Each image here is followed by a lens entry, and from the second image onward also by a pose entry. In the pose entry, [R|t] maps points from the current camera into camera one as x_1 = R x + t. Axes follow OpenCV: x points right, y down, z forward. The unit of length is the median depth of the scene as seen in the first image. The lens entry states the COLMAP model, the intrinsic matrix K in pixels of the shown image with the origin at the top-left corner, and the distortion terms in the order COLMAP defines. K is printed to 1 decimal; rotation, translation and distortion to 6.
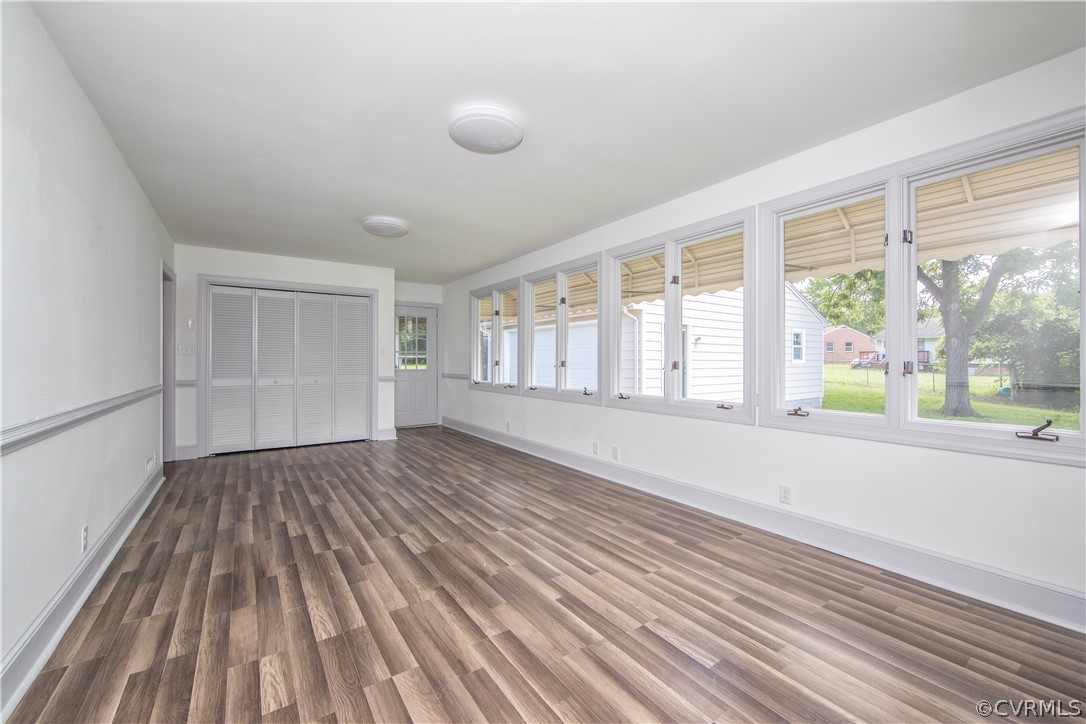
lens RADIAL K [[436.6, 0, 545.2], [0, 436.6, 359.6], [0, 0, 1]] dist [-0.001324, 0.000063]
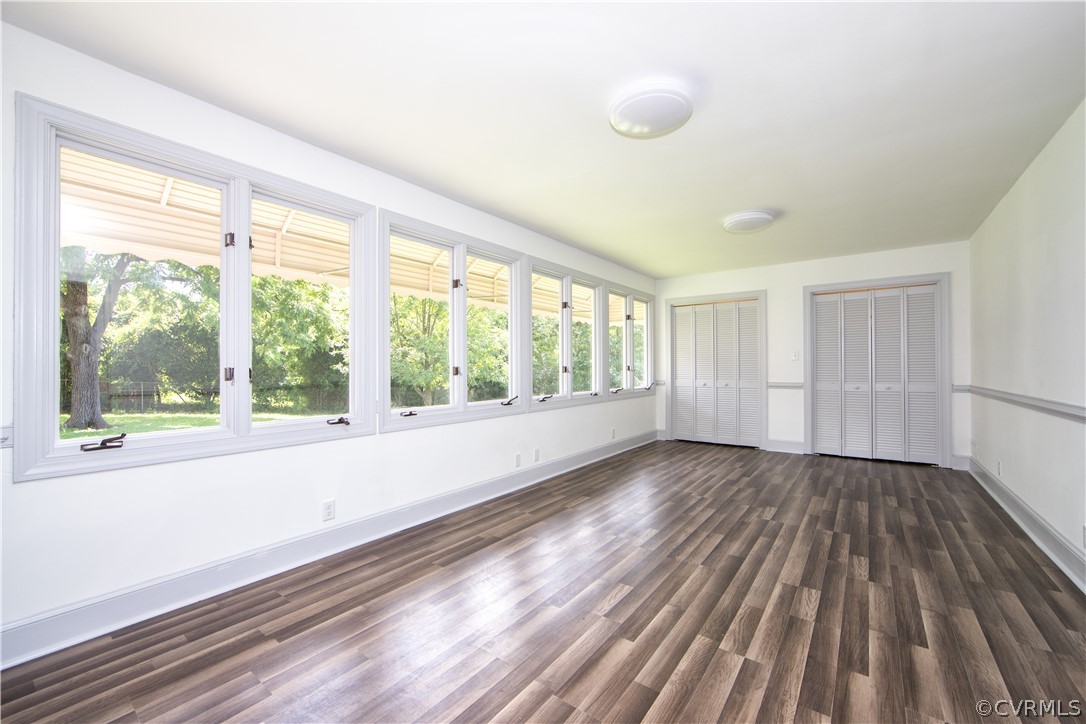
lens RADIAL K [[436.6, 0, 545.2], [0, 436.6, 364.4], [0, 0, 1]] dist [-0.001324, 0.000063]
pose [[-0.326494, 0.006472, 0.945177, -1.227055], [0.002491, 0.999979, -0.005987, 0.003403], [-0.945196, 0.000399, -0.326503, 1.932739]]
